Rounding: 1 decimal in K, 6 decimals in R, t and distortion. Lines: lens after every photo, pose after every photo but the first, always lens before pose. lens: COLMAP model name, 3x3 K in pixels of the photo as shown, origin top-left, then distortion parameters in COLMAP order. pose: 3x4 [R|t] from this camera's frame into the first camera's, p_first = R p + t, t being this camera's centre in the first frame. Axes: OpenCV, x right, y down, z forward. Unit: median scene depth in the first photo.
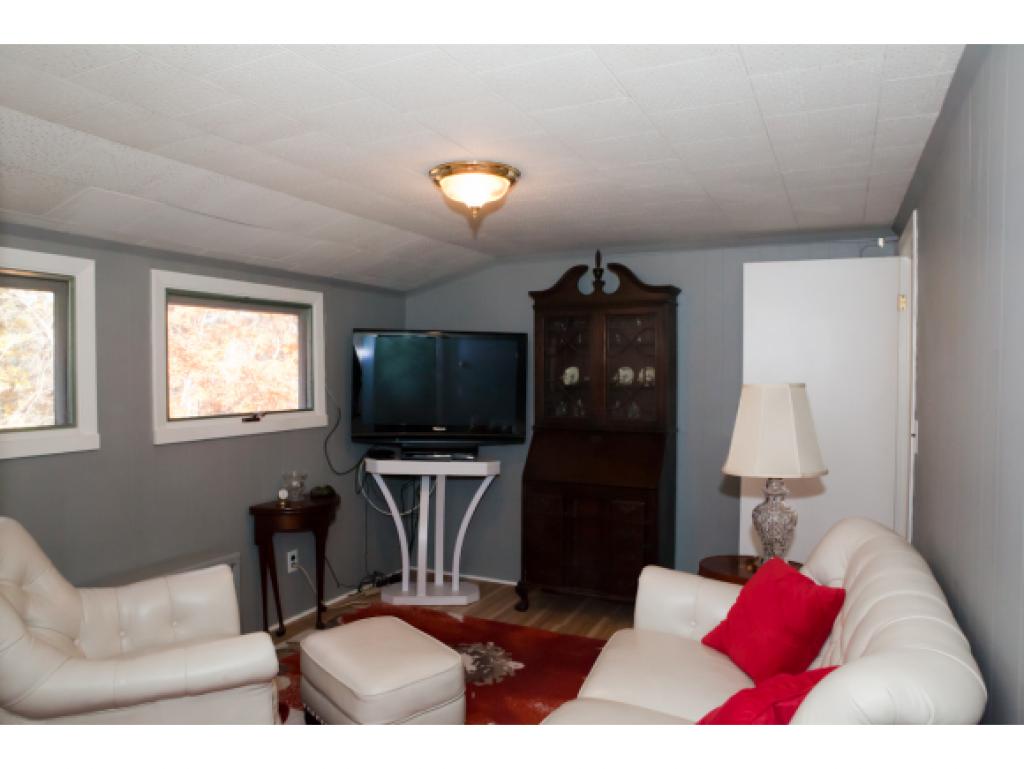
lens RADIAL K [[697.7, 0, 512.0], [0, 697.7, 384.5], [0, 0, 1]] dist [-0.039034, 0.002400]
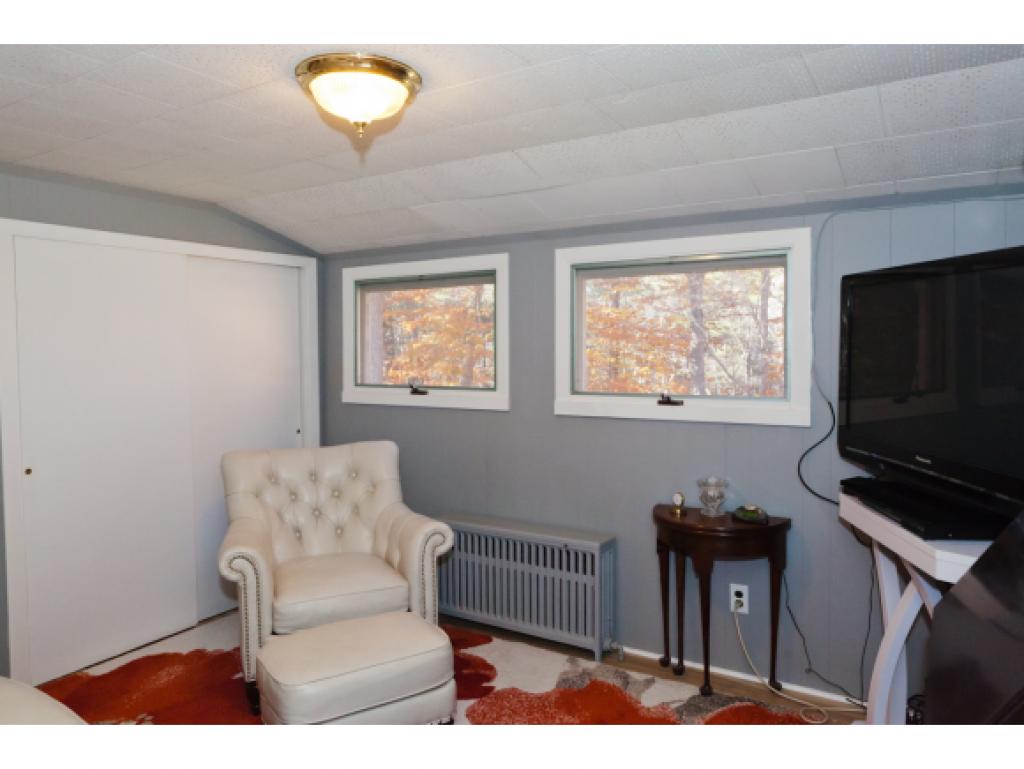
lens RADIAL K [[686.4, 0, 512.9], [0, 686.4, 364.5], [0, 0, 1]] dist [-0.034565, 0.000453]
pose [[-0.081730, 0.025491, -0.996328, 0.470013], [-0.013457, 0.999554, 0.026677, -0.015317], [0.996564, 0.015588, -0.081350, 0.888038]]
